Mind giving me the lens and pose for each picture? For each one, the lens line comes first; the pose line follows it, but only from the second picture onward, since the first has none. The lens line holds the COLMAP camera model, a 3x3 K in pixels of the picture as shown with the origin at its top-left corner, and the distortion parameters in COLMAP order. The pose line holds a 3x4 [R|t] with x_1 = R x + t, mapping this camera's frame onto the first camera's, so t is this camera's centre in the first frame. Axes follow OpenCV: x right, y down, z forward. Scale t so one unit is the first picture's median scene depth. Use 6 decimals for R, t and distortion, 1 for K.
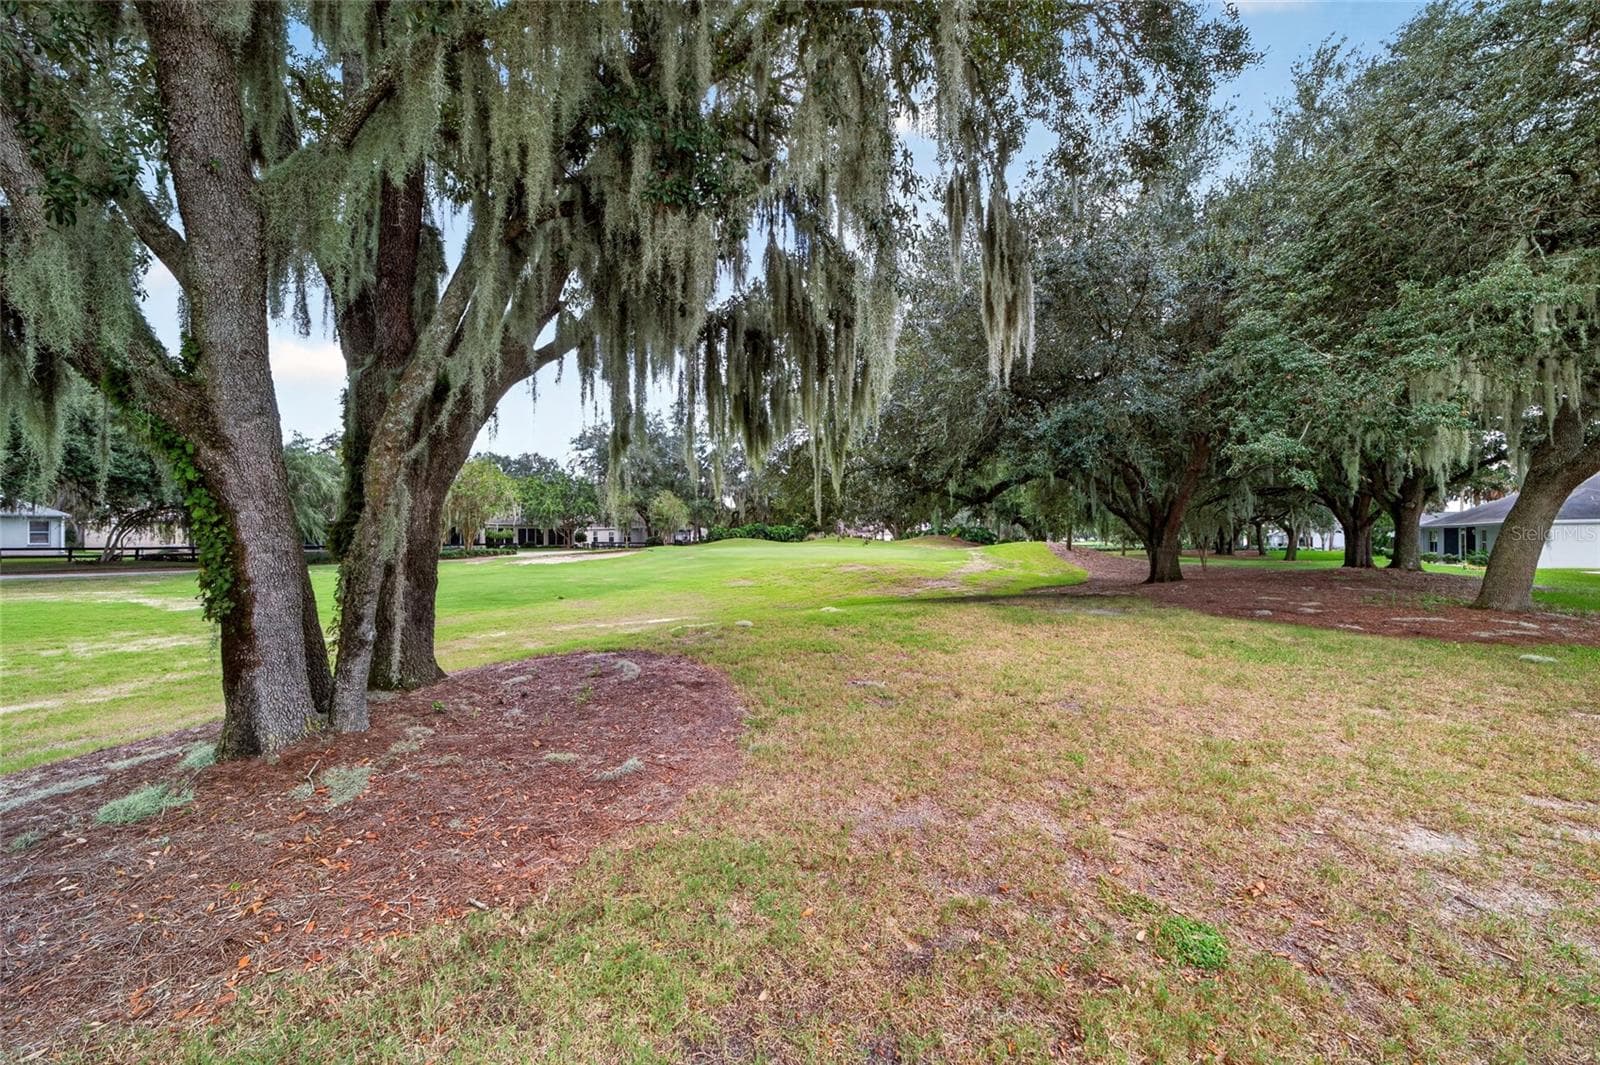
lens RADIAL K [[632.3, 0, 792.3], [0, 632.3, 542.7], [0, 0, 1]] dist [-0.028425, 0.000150]
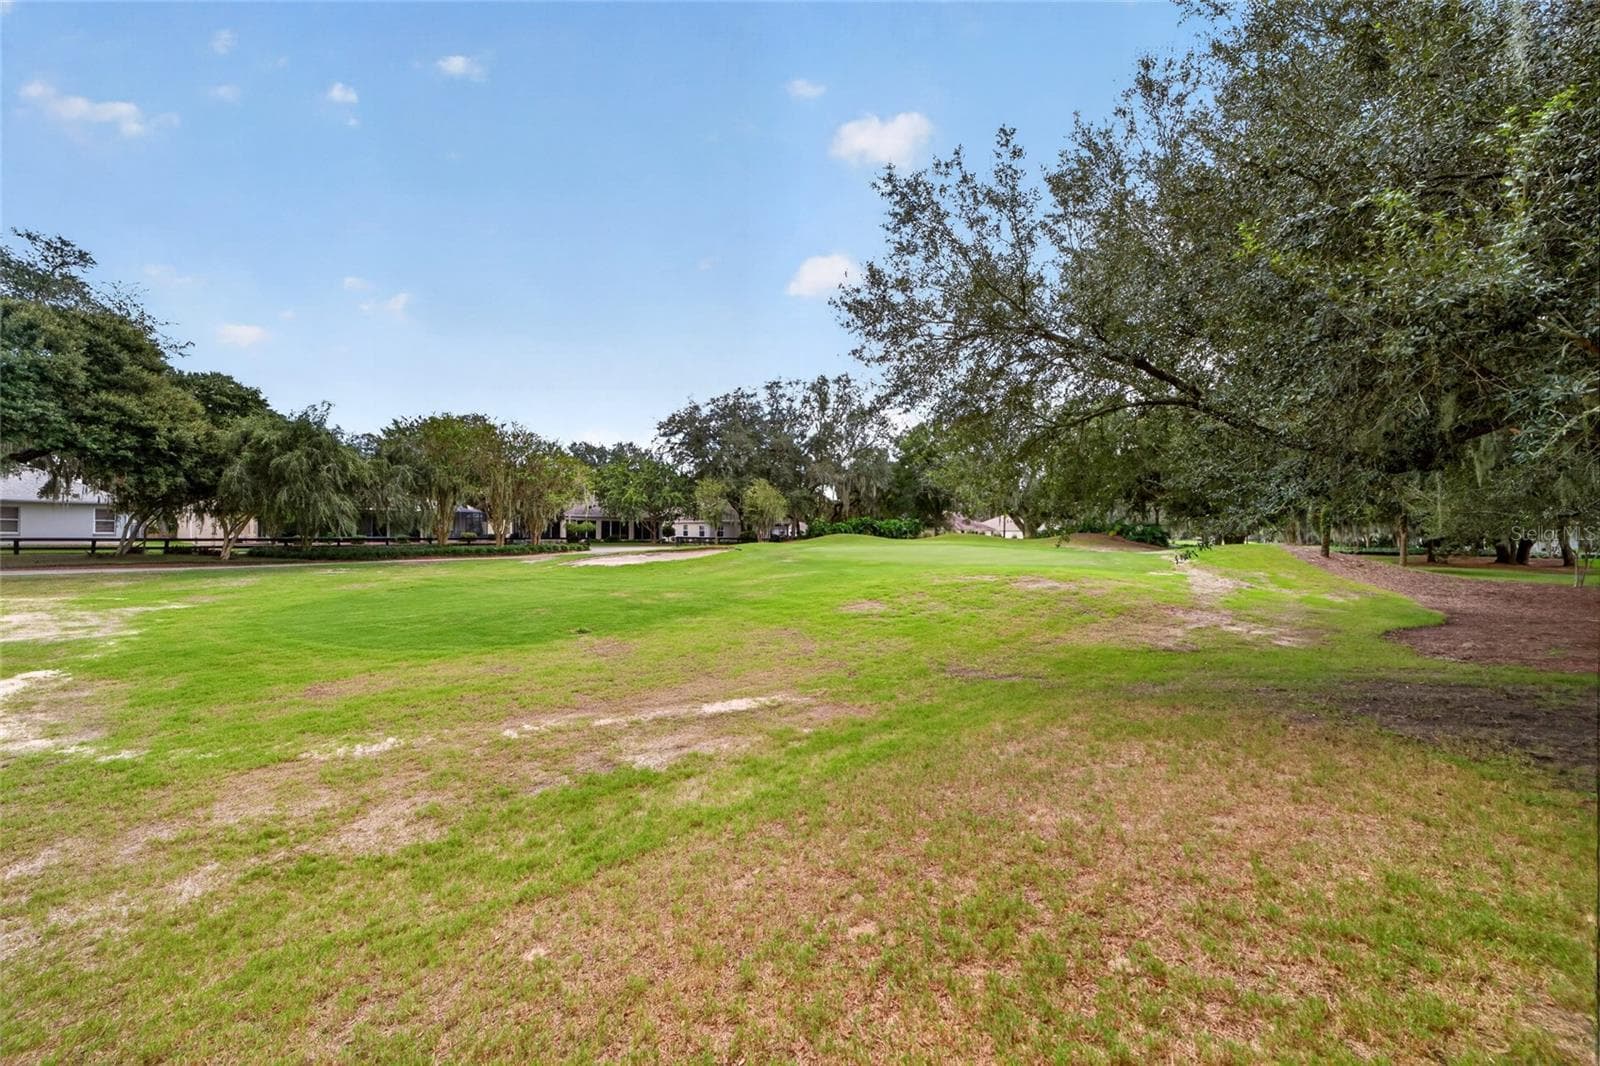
lens RADIAL K [[632.3, 0, 792.3], [0, 632.3, 543.2], [0, 0, 1]] dist [-0.028425, 0.000150]
pose [[0.988410, 0.012410, -0.151298, -0.022273], [-0.011042, 0.999890, 0.009874, -0.002353], [0.151404, -0.008088, 0.988439, 0.131640]]
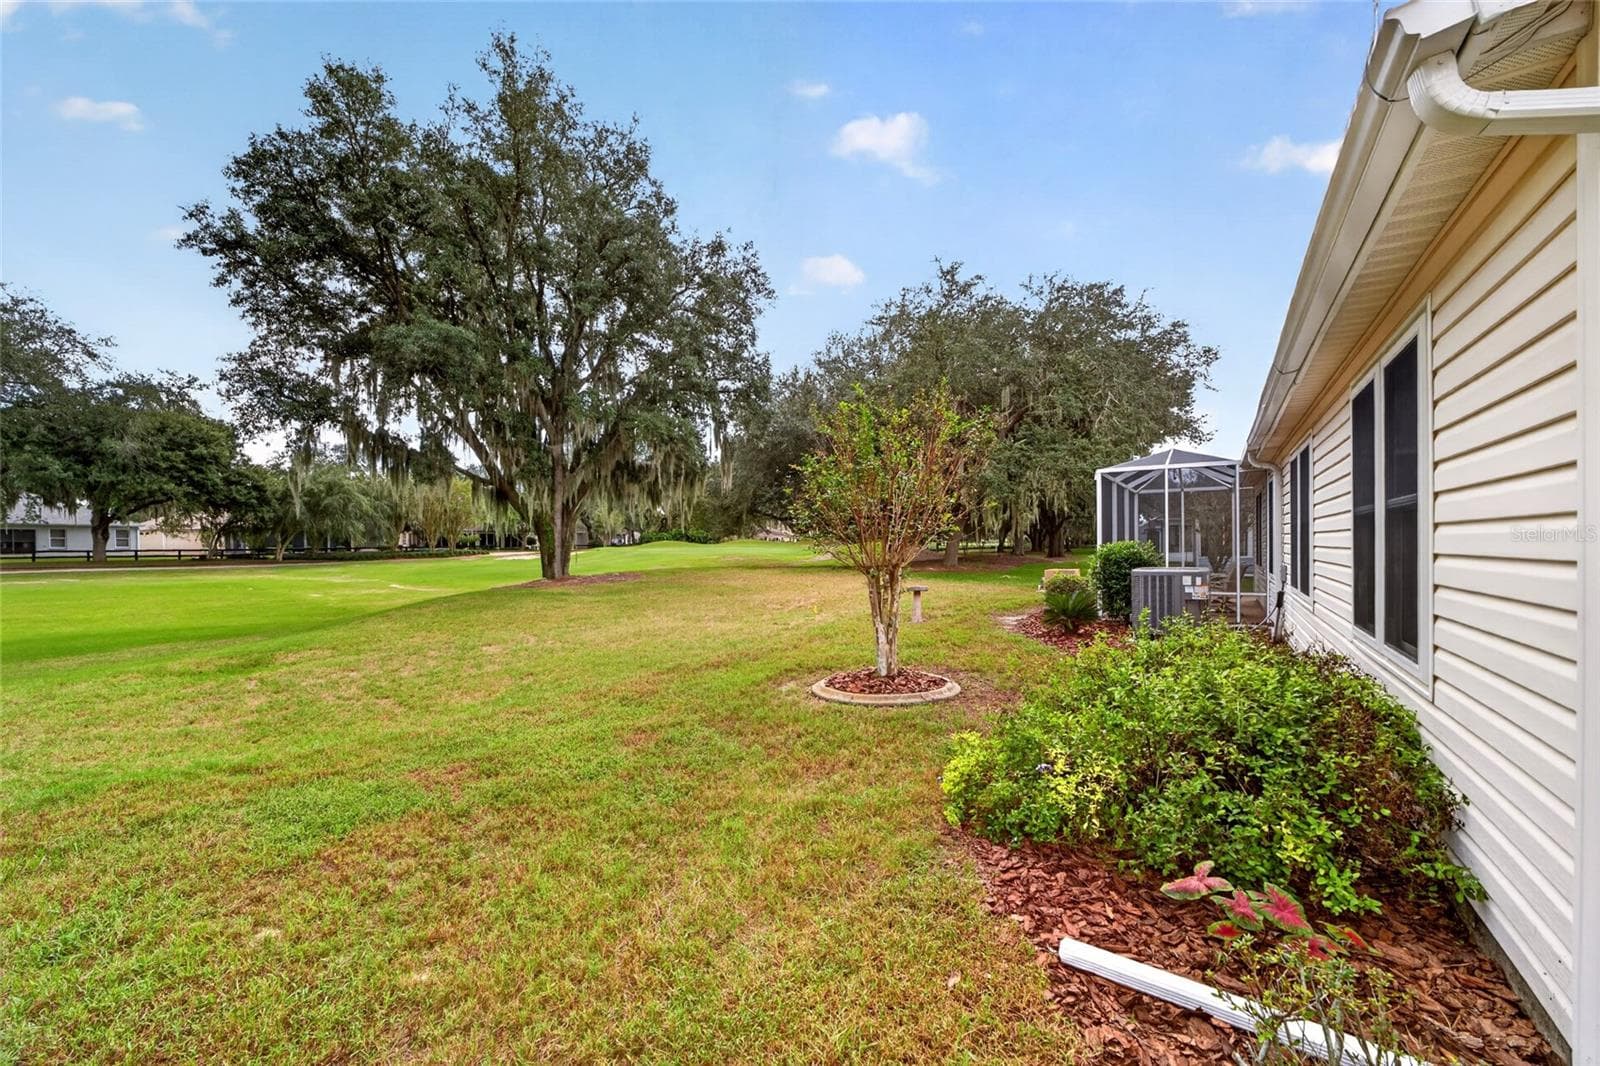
lens RADIAL K [[632.3, 0, 792.3], [0, 632.3, 543.2], [0, 0, 1]] dist [-0.028425, 0.000150]
pose [[0.994699, -0.001910, 0.102810, 0.034582], [0.002140, 0.999995, -0.002131, 0.000547], [-0.102805, 0.002339, 0.994699, -0.252273]]
